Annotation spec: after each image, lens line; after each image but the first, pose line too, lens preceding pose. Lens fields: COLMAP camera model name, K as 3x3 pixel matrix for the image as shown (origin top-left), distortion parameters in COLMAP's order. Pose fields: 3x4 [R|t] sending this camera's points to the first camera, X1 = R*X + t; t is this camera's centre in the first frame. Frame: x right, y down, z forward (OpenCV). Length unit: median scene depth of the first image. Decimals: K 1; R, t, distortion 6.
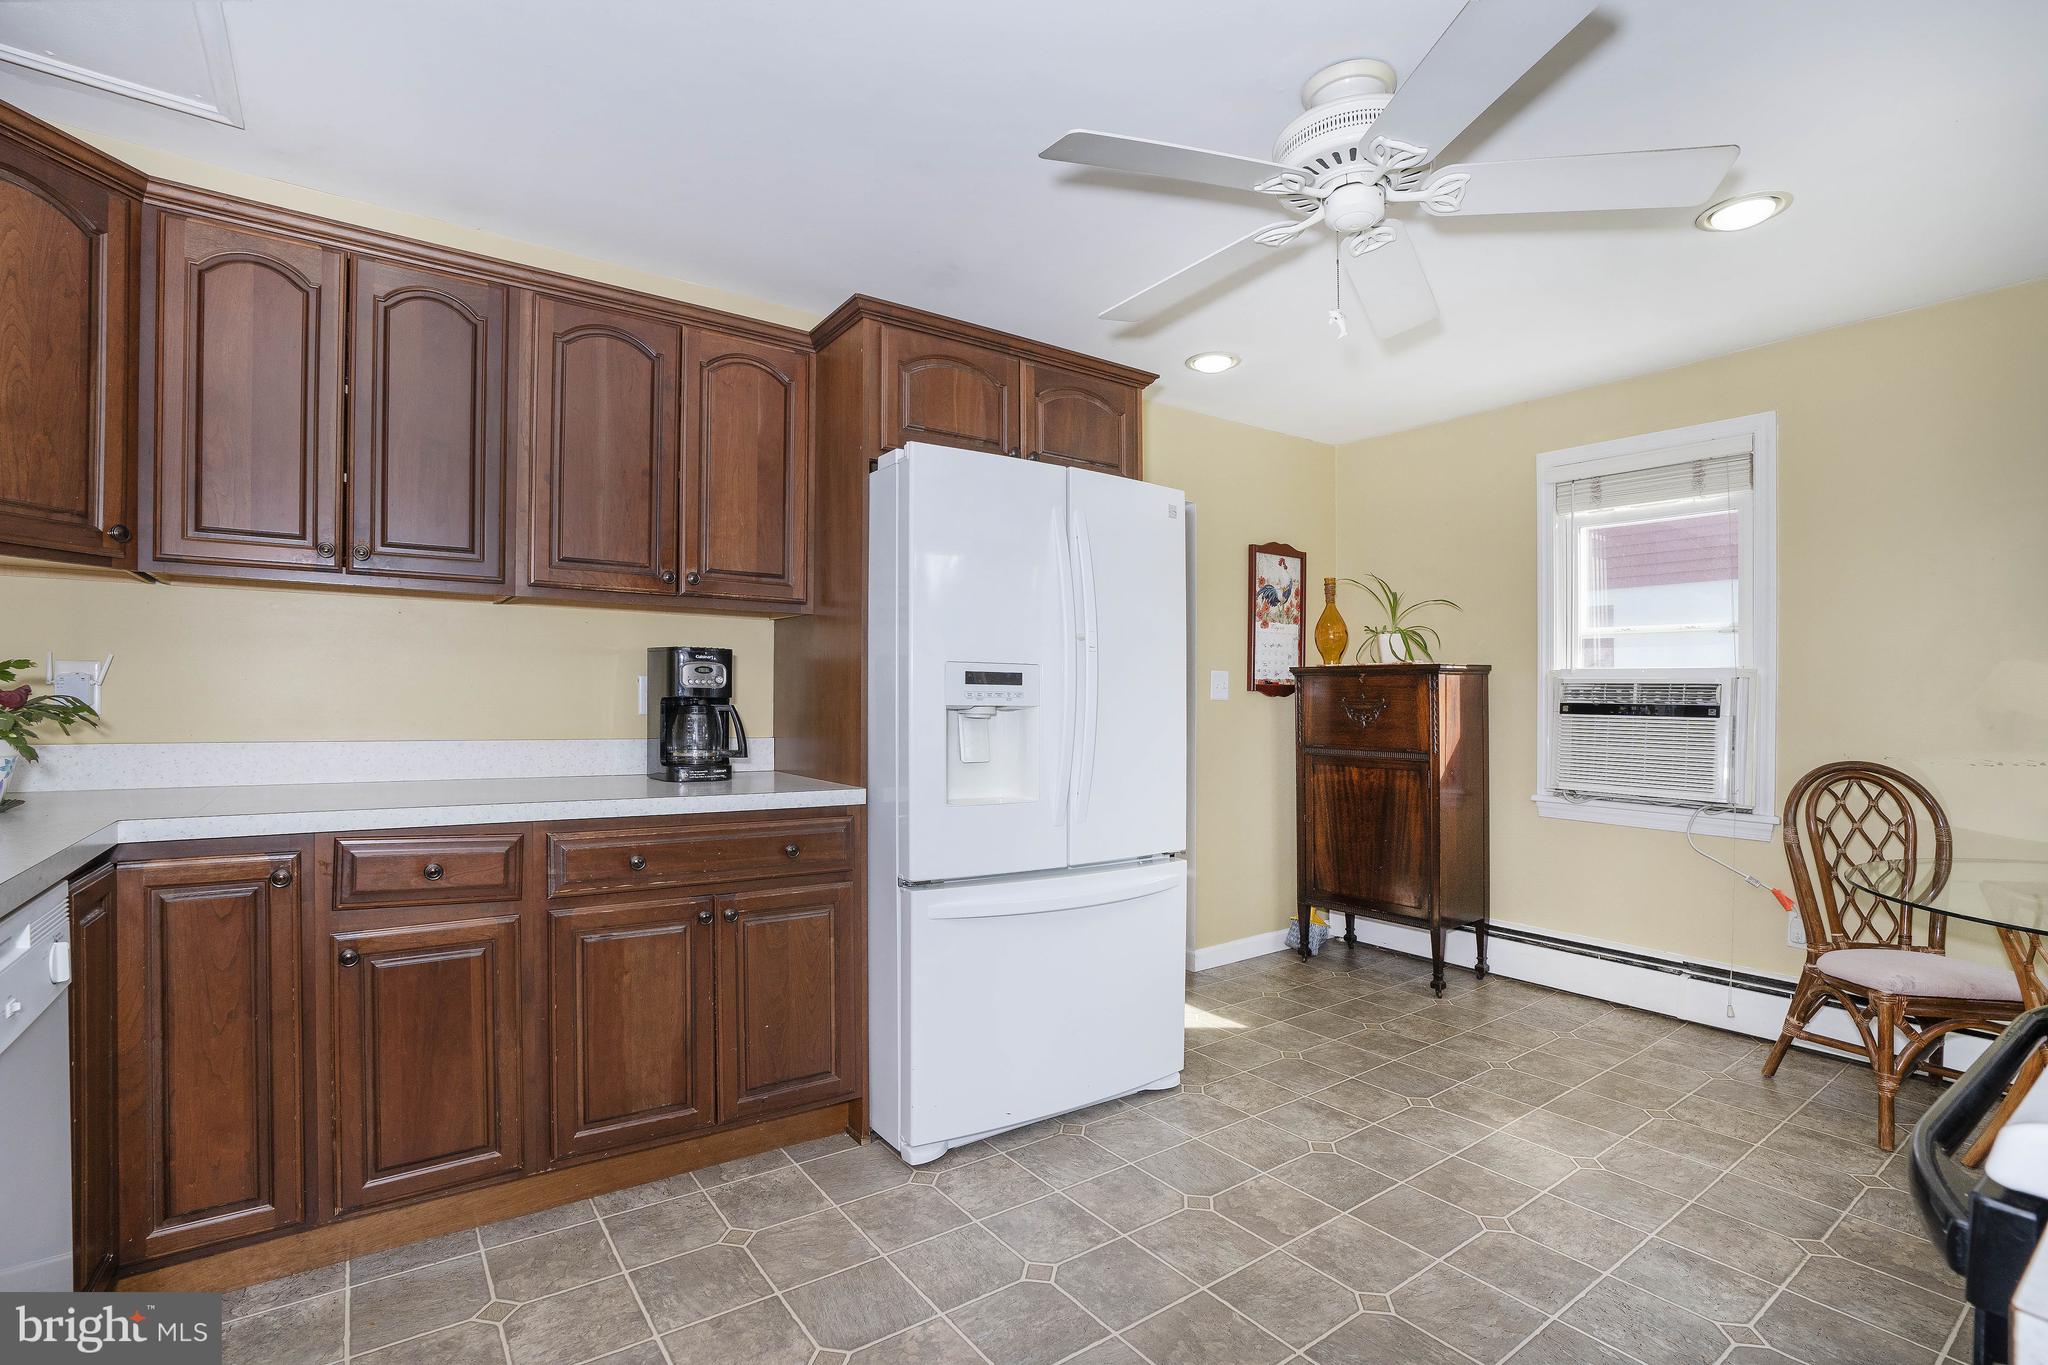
lens RADIAL K [[989.9, 0, 1033.3], [0, 989.9, 703.9], [0, 0, 1]] dist [0.001102, -0.000204]
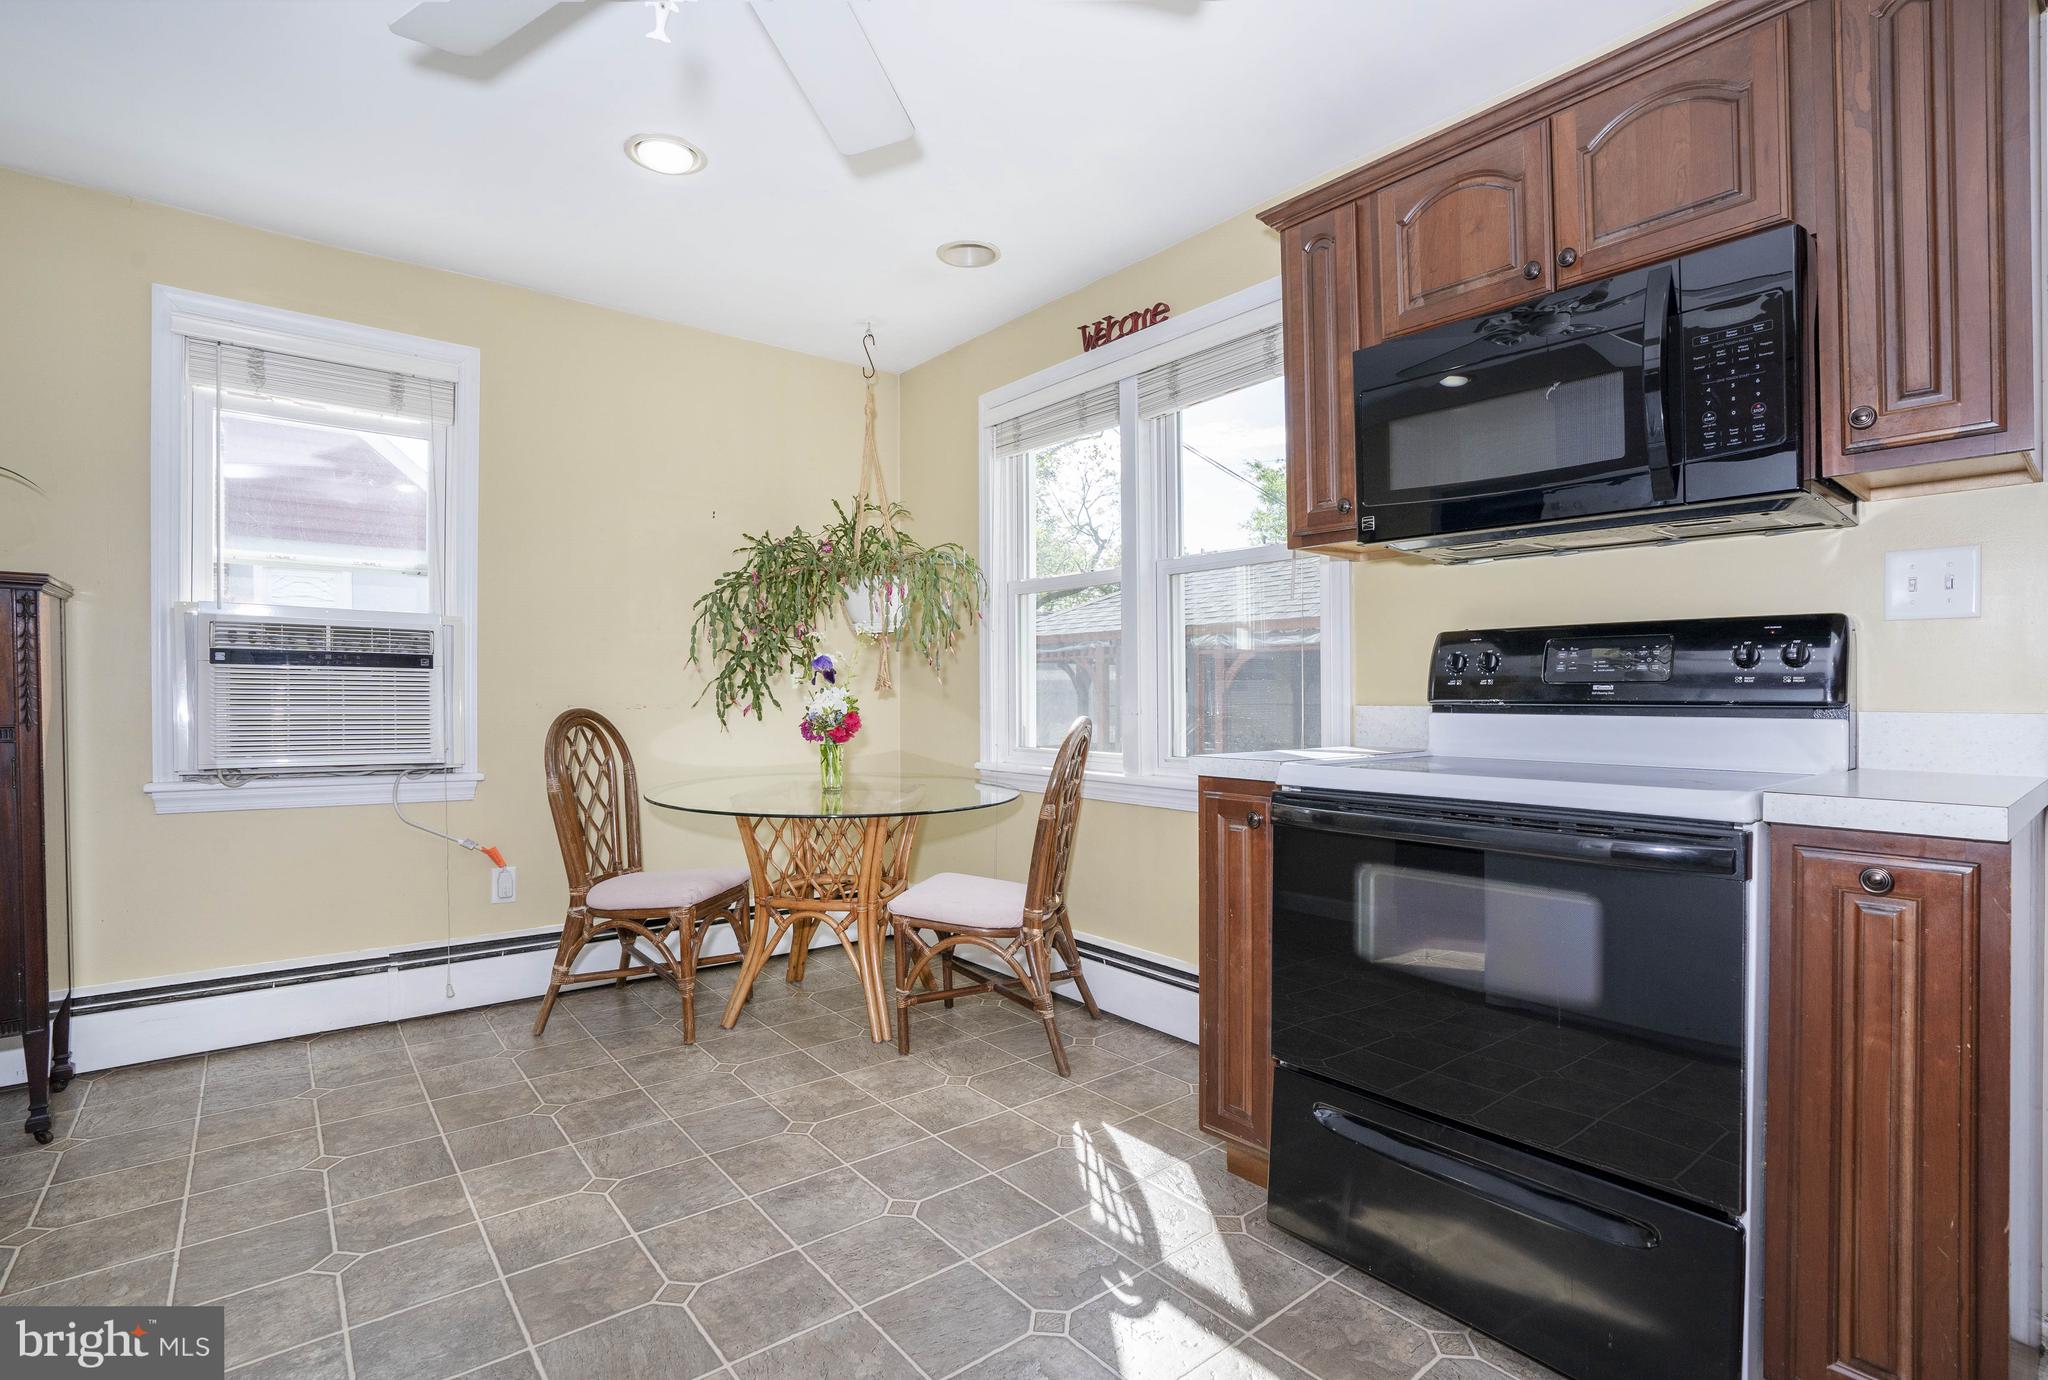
lens RADIAL K [[969.8, 0, 1024.0], [0, 969.8, 690.0], [0, 0, 1]] dist [-0.028286, 0.000401]
pose [[-0.050773, -0.002811, 0.998706, -0.199873], [0.001652, 0.999994, 0.002899, 0.031573], [-0.998709, 0.001797, -0.050768, 0.509500]]
